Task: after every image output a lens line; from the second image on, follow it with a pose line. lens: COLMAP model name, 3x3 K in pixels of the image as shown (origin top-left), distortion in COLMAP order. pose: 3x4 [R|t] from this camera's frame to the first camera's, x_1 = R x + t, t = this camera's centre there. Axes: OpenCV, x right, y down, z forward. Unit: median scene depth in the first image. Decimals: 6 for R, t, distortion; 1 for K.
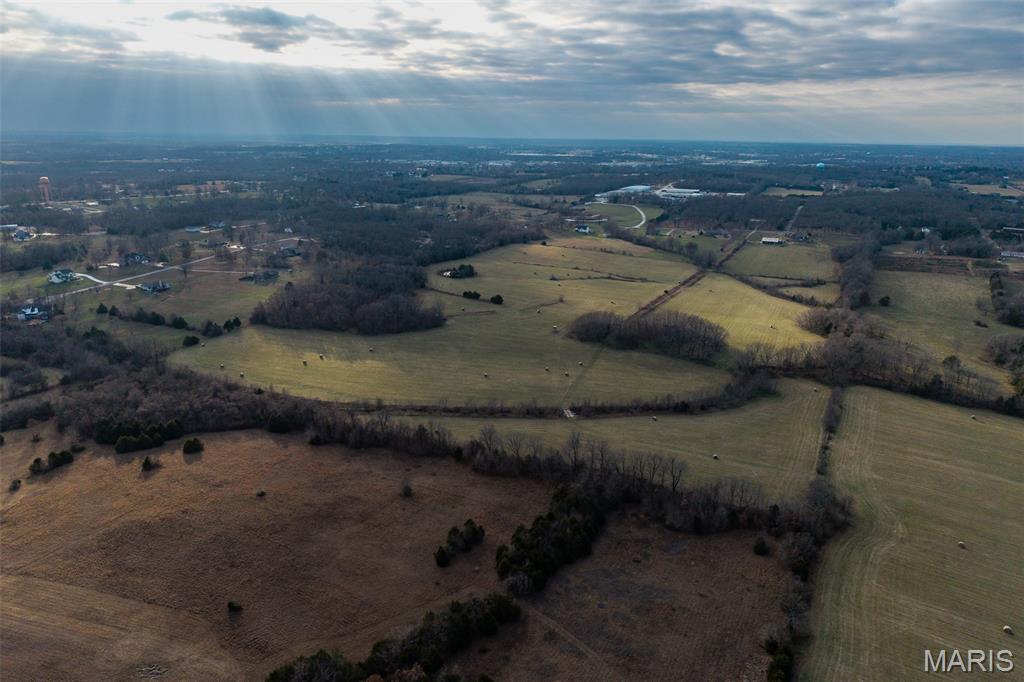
lens RADIAL K [[685.8, 0, 511.3], [0, 685.8, 340.9], [0, 0, 1]] dist [0.025020, -0.024305]
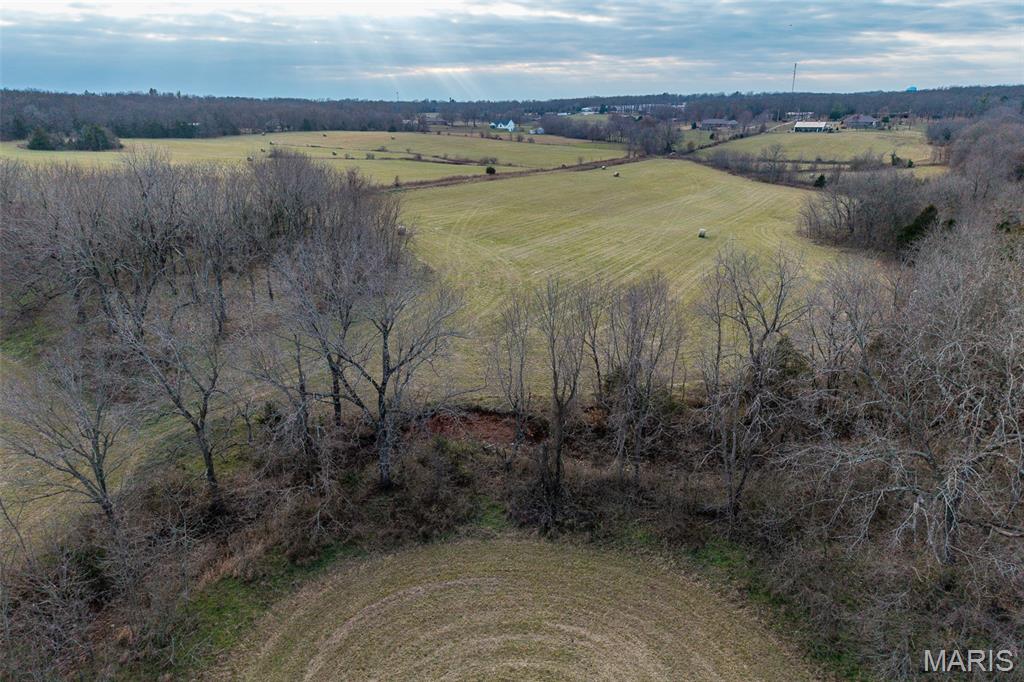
lens RADIAL K [[685.8, 0, 509.1], [0, 685.8, 353.4], [0, 0, 1]] dist [0.025020, -0.024305]
pose [[0.994809, 0.021442, -0.099472, 0.385264], [-0.016096, 0.998398, 0.054234, 0.015353], [0.100476, -0.052352, 0.993561, 0.836652]]
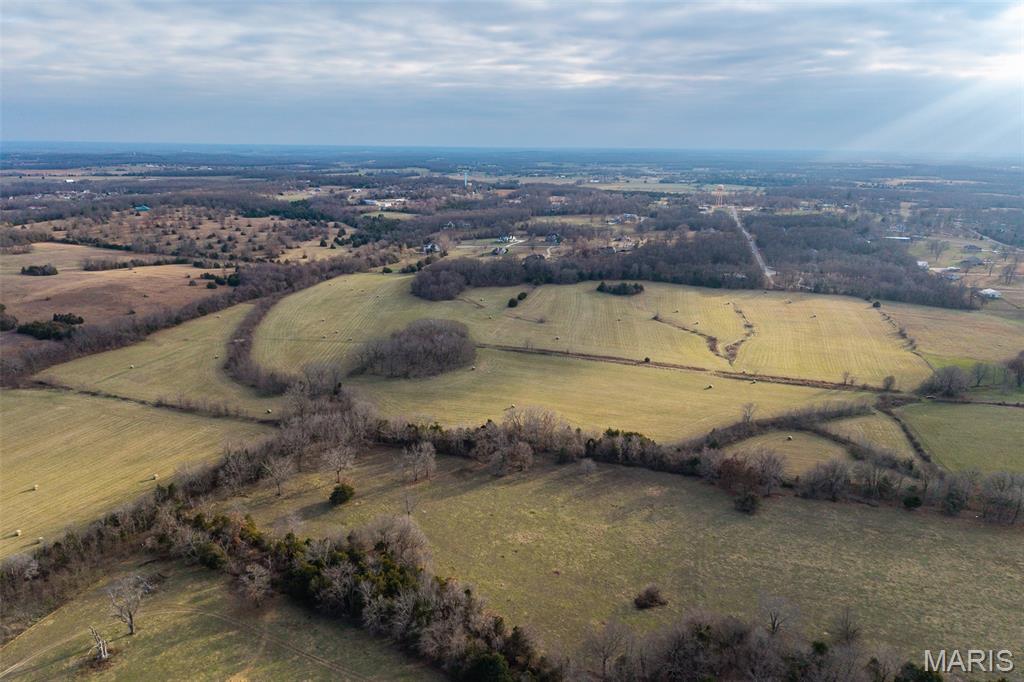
lens RADIAL K [[685.8, 0, 513.9], [0, 685.8, 343.3], [0, 0, 1]] dist [0.025020, -0.024305]
pose [[0.187996, 0.266923, -0.945204, 1.215970], [-0.293680, 0.933611, 0.205237, -0.270287], [0.937235, 0.239003, 0.253905, 0.944344]]
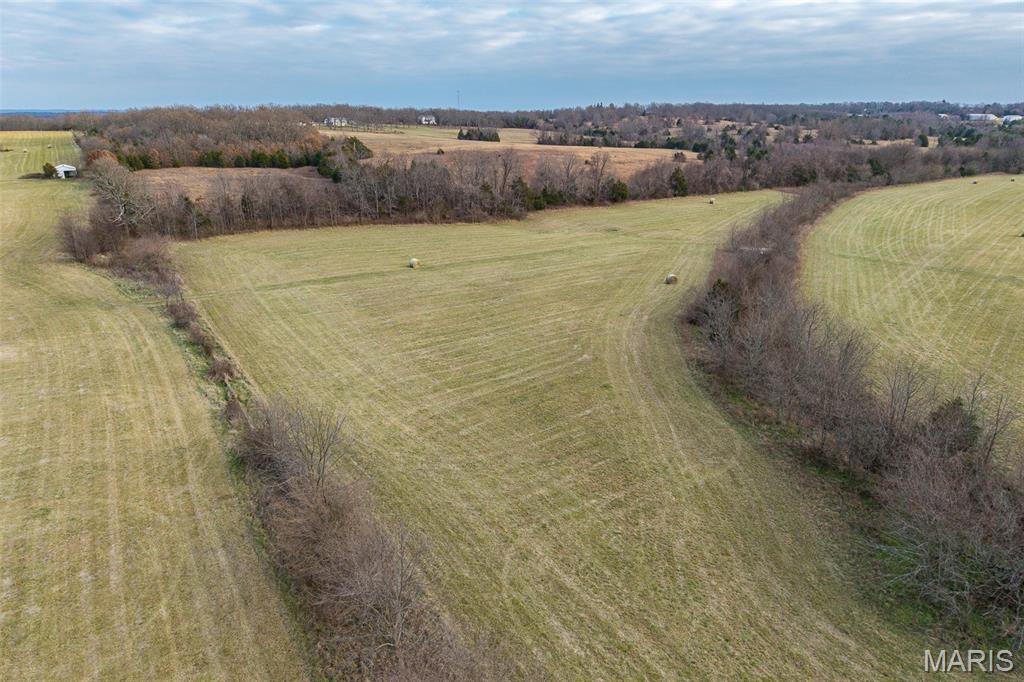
lens RADIAL K [[685.8, 0, 514.9], [0, 685.8, 338.0], [0, 0, 1]] dist [0.025020, -0.024305]
pose [[-0.495125, 0.261474, -0.828542, 0.441482], [-0.259140, 0.865788, 0.428086, 0.006076], [0.829275, 0.426664, -0.360915, 0.853912]]
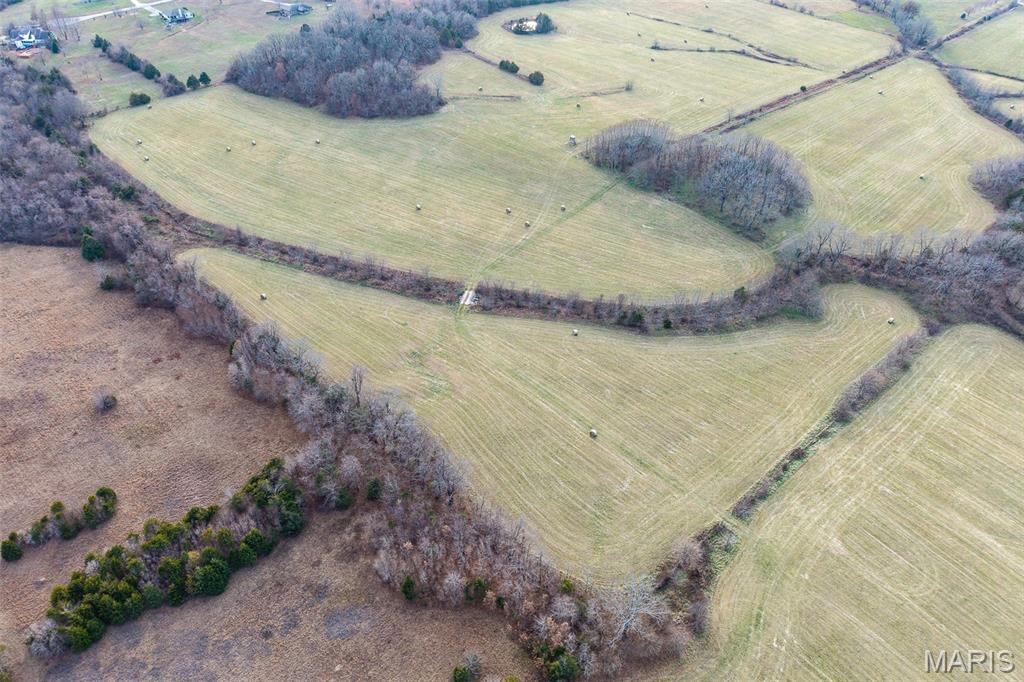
lens RADIAL K [[685.8, 0, 512.5], [0, 685.8, 345.0], [0, 0, 1]] dist [0.025020, -0.024305]
pose [[0.941336, 0.214014, -0.260930, 0.260004], [-0.102466, 0.917948, 0.383239, -0.097983], [0.321538, -0.334020, 0.886027, 0.308049]]
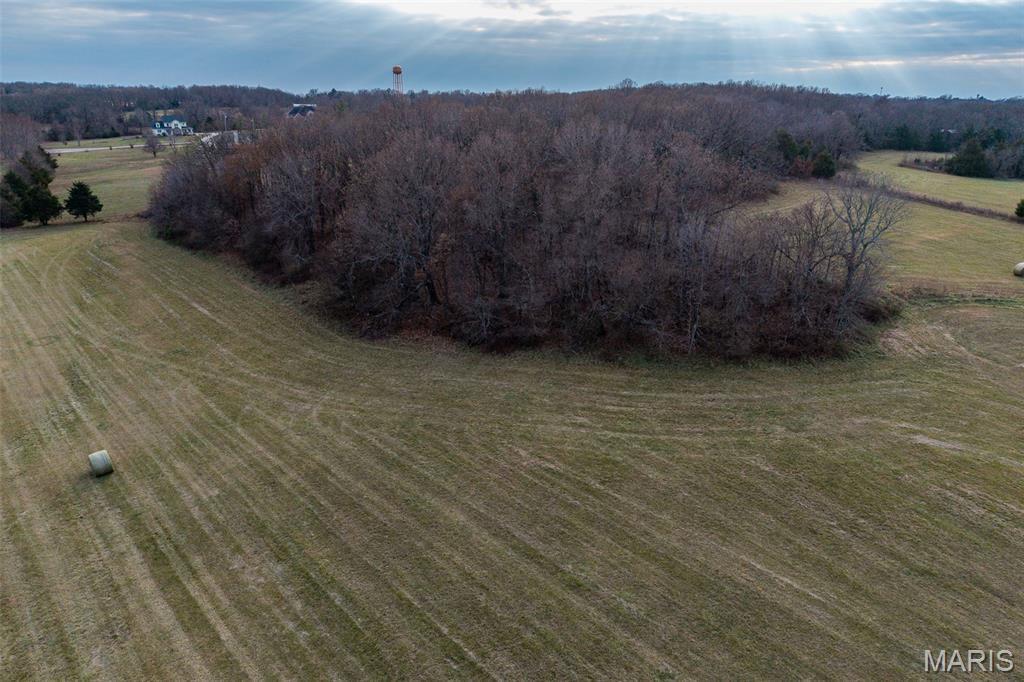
lens RADIAL K [[685.8, 0, 517.2], [0, 685.8, 325.5], [0, 0, 1]] dist [0.025020, -0.024305]
pose [[0.808984, 0.181432, -0.559131, -0.090548], [-0.170527, 0.982708, 0.072150, -0.030142], [0.562553, 0.036978, 0.825934, 0.961203]]
